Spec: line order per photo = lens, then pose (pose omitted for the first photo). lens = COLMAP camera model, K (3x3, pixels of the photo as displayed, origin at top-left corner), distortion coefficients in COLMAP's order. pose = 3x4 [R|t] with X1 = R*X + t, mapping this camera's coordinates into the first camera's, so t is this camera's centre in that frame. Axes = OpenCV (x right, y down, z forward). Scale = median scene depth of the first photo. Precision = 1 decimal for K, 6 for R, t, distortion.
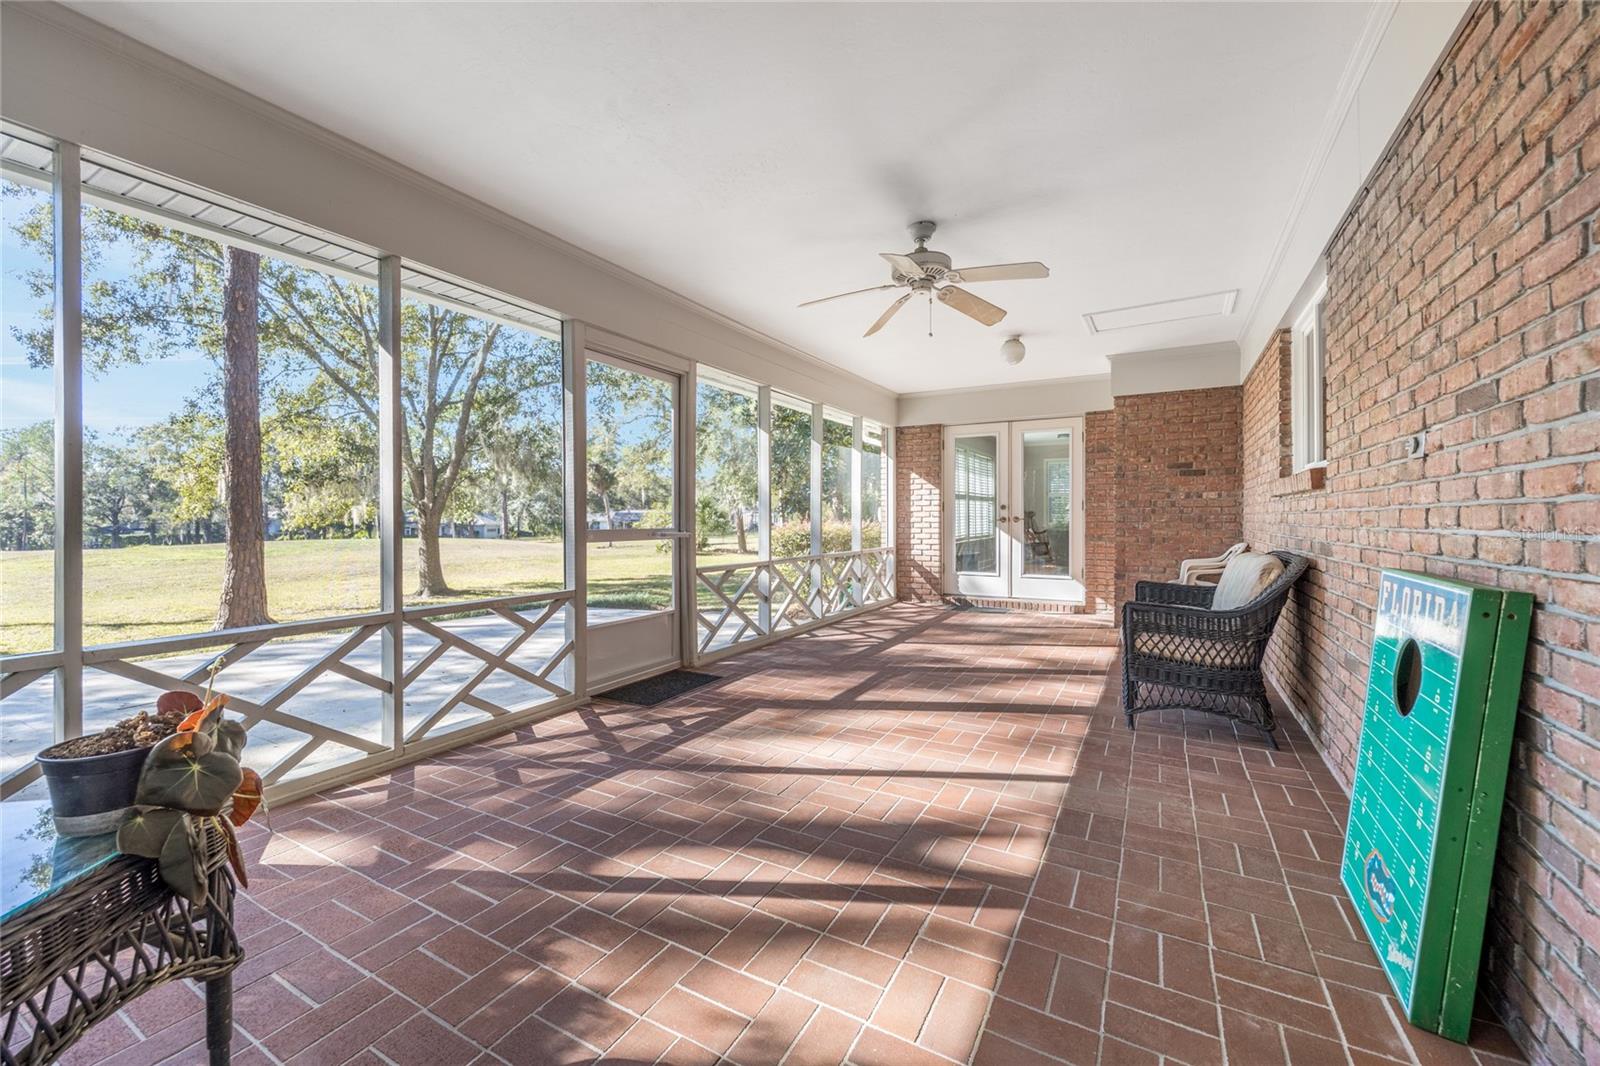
lens RADIAL K [[628.5, 0, 809.5], [0, 628.5, 522.9], [0, 0, 1]] dist [0.000555, 0.000254]
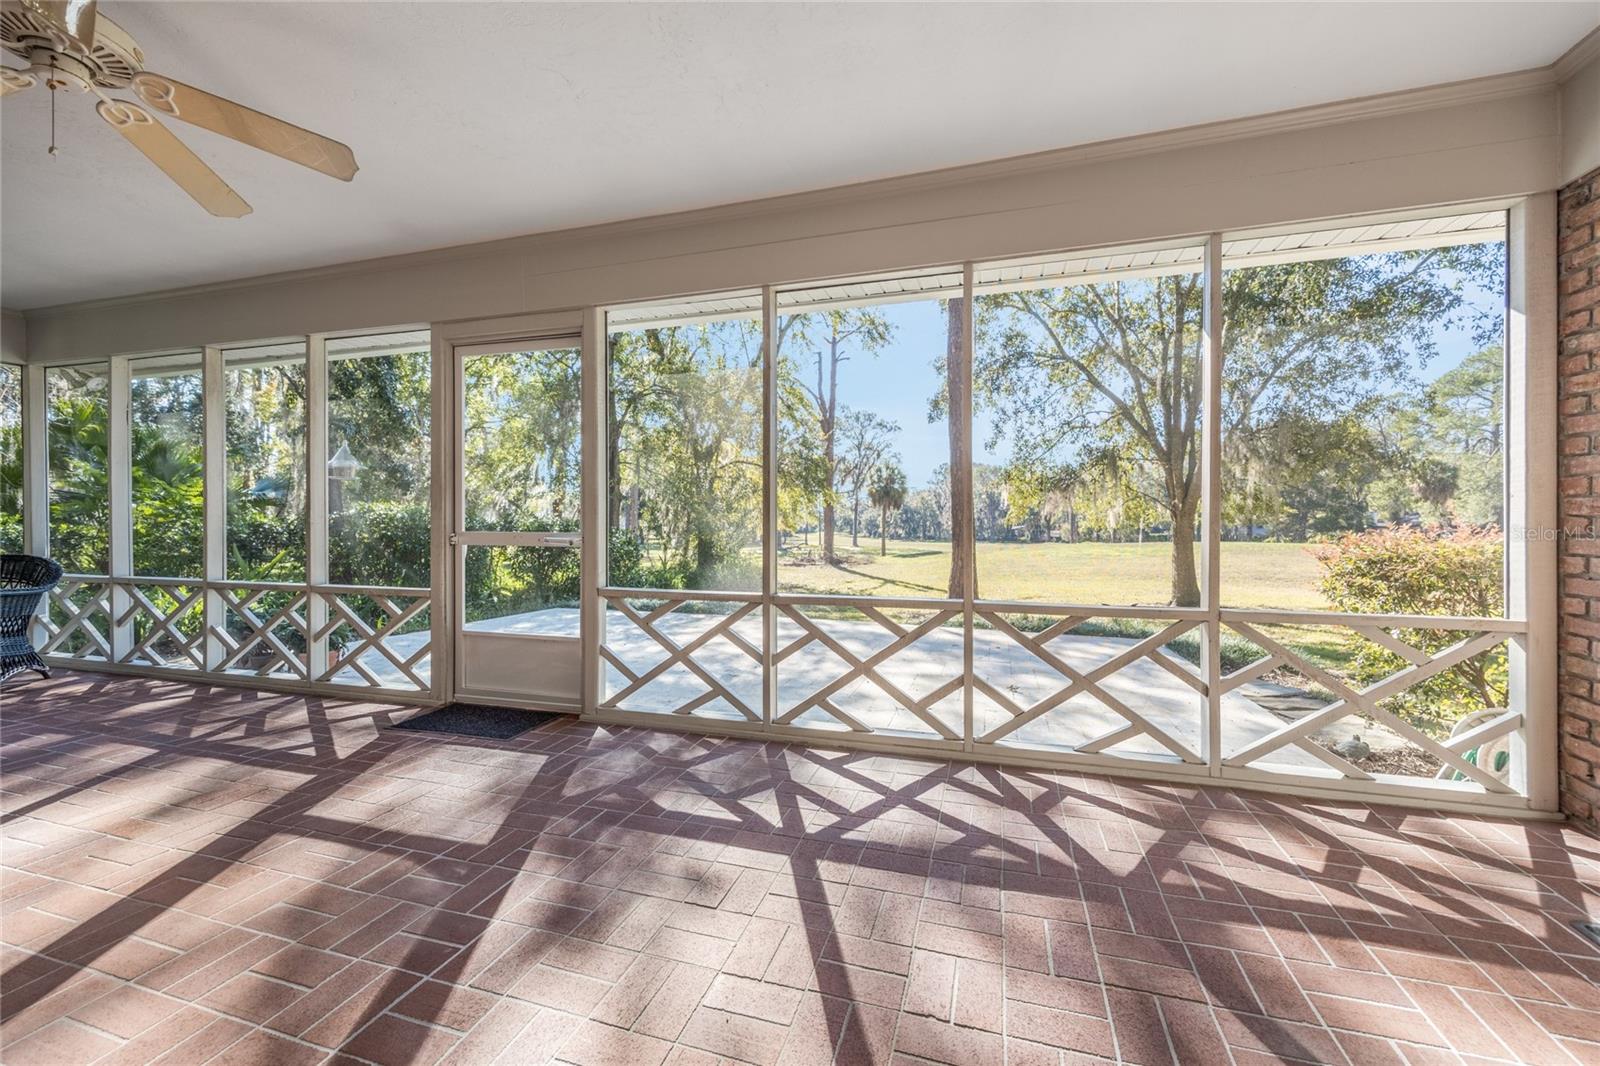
lens RADIAL K [[628.5, 0, 809.5], [0, 628.5, 522.9], [0, 0, 1]] dist [0.000555, 0.000254]
pose [[0.214414, 0.005569, -0.976727, 0.521418], [-0.007476, 0.999964, 0.004060, -0.006537], [0.976714, 0.006432, 0.214448, 0.958365]]
